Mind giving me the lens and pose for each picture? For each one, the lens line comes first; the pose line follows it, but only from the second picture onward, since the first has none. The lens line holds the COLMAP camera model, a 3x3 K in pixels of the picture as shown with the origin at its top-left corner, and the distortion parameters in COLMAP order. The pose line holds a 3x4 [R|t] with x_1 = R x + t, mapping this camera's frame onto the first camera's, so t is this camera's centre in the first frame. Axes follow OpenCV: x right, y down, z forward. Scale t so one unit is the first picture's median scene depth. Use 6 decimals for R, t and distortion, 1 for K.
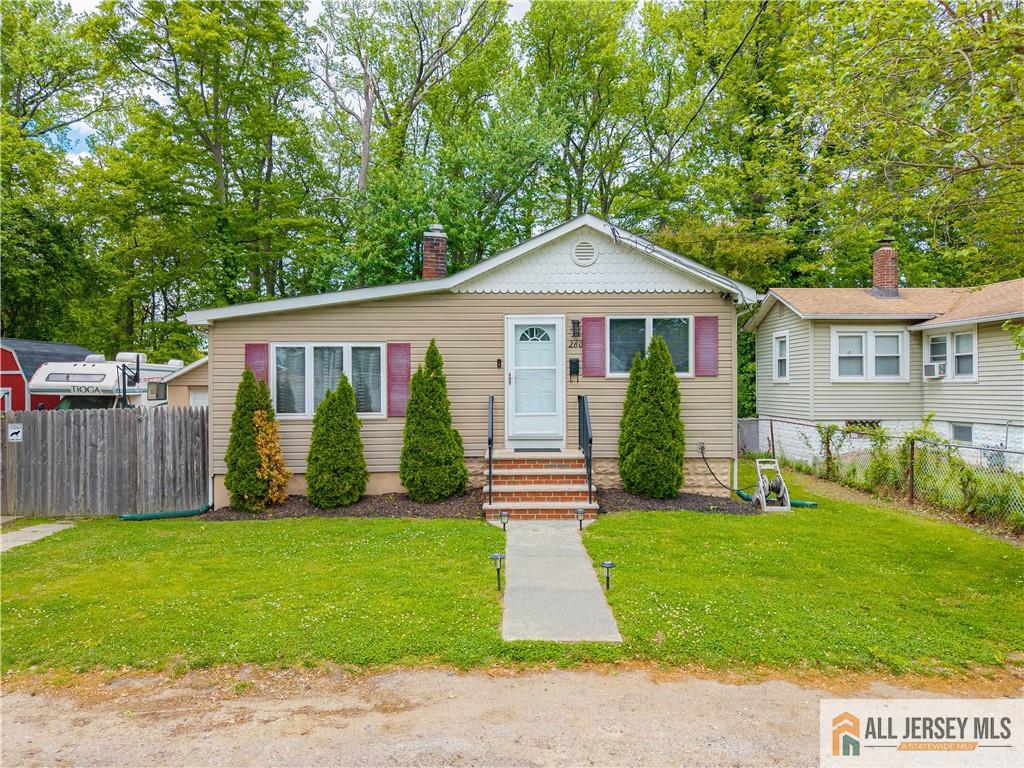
lens RADIAL K [[690.7, 0, 561.5], [0, 690.7, 380.9], [0, 0, 1]] dist [0.054171, -0.057123]
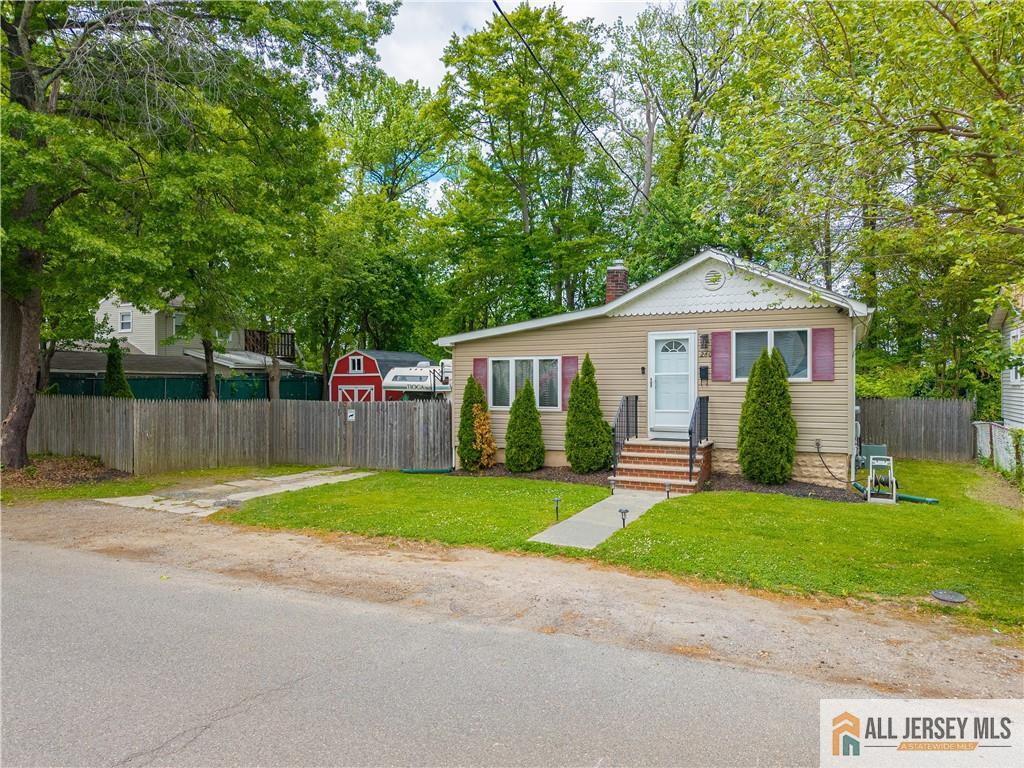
lens RADIAL K [[690.7, 0, 561.5], [0, 690.7, 380.9], [0, 0, 1]] dist [0.054171, -0.057123]
pose [[0.902294, 0.002872, -0.431111, 0.325311], [-0.000631, 0.999986, 0.005341, -0.012767], [0.431120, -0.004547, 0.902283, -0.220084]]
